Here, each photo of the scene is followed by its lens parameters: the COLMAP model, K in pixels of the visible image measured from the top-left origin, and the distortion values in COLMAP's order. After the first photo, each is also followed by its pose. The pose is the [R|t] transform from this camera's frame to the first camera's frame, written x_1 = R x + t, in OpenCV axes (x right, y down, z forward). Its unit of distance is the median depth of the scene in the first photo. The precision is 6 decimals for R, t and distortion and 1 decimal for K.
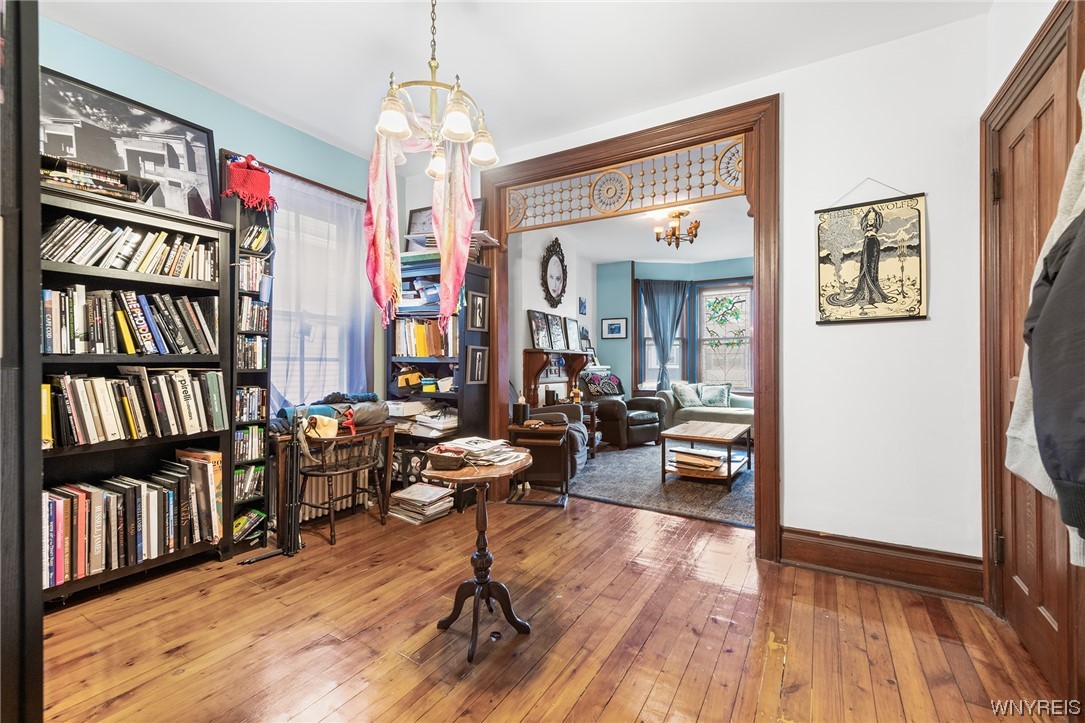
lens RADIAL K [[453.2, 0, 543.8], [0, 453.2, 363.4], [0, 0, 1]] dist [0.007508, -0.001638]
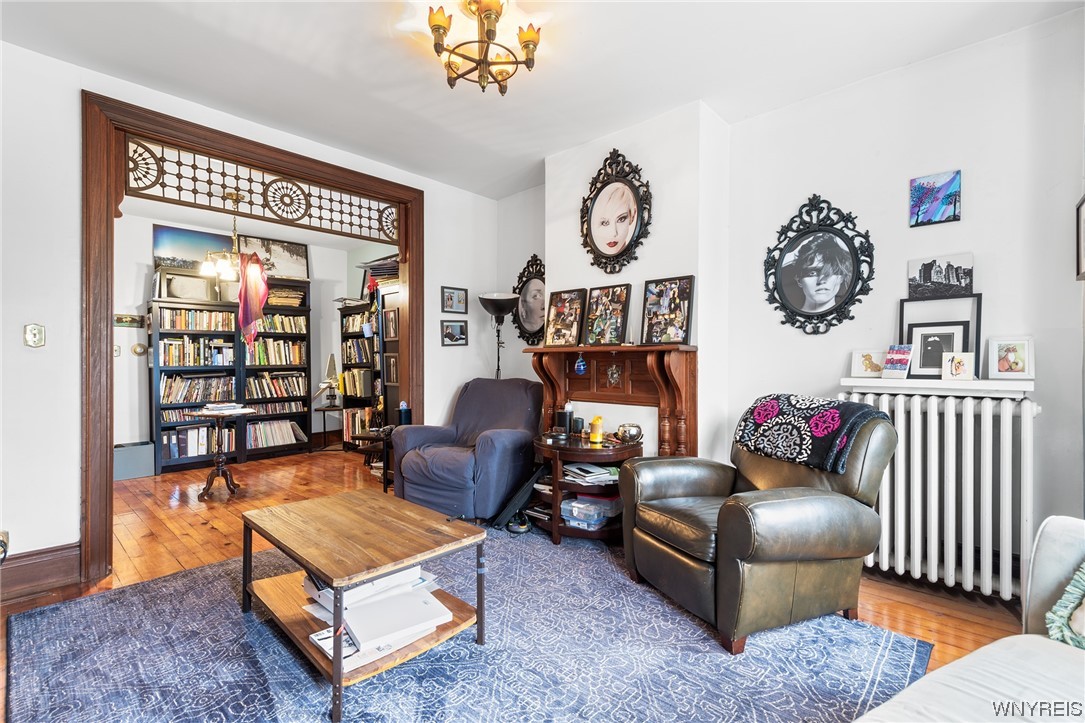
lens RADIAL K [[486.6, 0, 542.2], [0, 486.6, 361.6], [0, 0, 1]] dist [0.004235, -0.001817]
pose [[-0.203238, 0.005210, -0.979115, 0.657651], [0.002700, 0.999985, 0.004761, -0.012018], [0.979126, -0.001676, -0.203249, 1.042107]]
